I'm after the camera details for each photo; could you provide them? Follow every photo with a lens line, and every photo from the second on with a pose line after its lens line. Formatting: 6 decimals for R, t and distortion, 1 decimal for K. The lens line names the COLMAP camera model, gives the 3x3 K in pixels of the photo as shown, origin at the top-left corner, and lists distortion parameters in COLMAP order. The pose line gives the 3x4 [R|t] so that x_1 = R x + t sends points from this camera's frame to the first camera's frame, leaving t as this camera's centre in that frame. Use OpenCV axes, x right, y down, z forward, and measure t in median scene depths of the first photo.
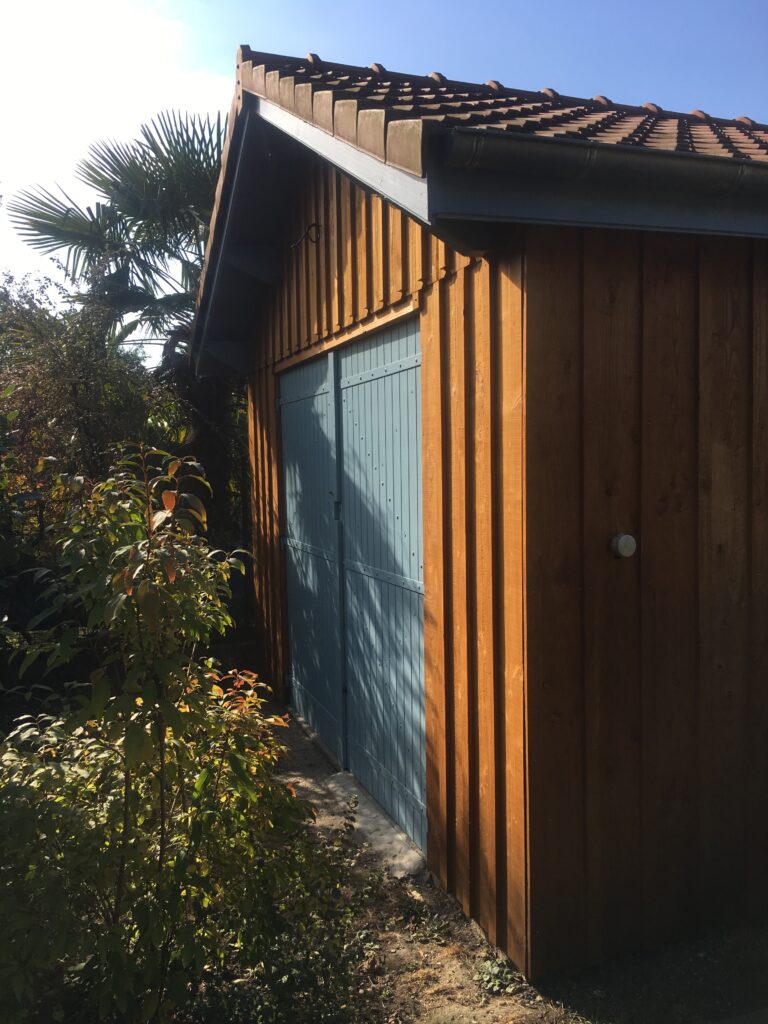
lens RADIAL K [[874.4, 0, 383.7], [0, 874.4, 506.7], [0, 0, 1]] dist [0.100989, -0.129777]
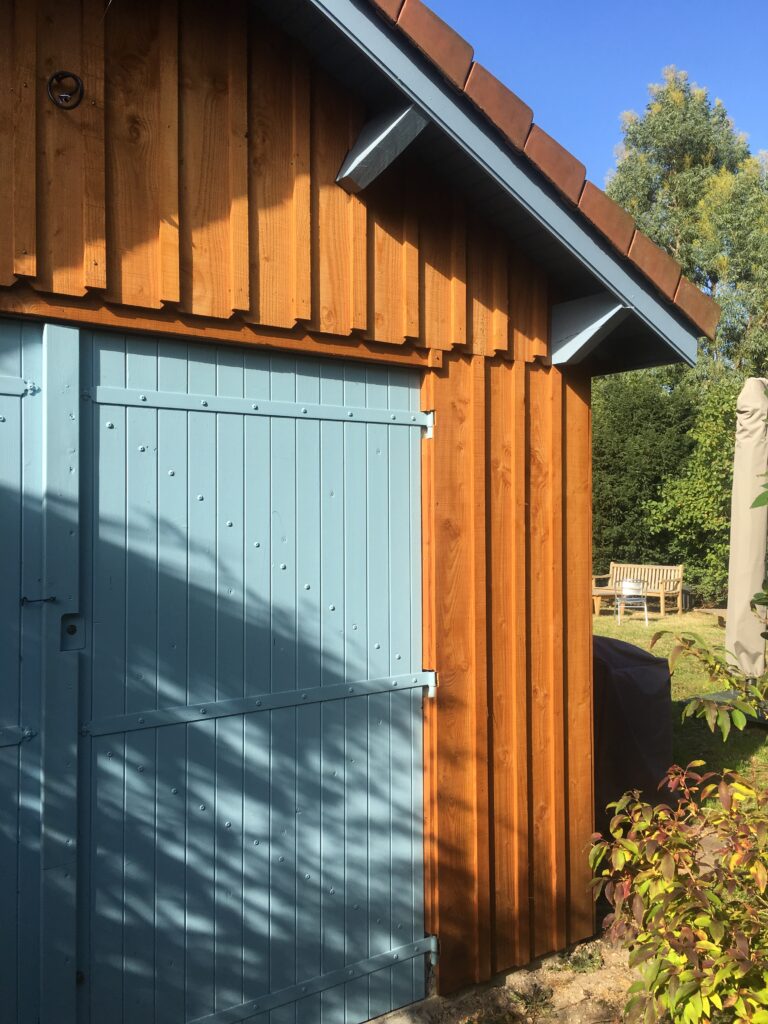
lens RADIAL K [[874.4, 0, 383.7], [0, 874.4, 506.7], [0, 0, 1]] dist [0.100989, -0.129777]
pose [[-0.269316, 0.031141, 0.962548, -0.851169], [0.060412, 0.998055, -0.015387, -0.070661], [-0.961155, 0.054005, -0.270674, 1.346650]]
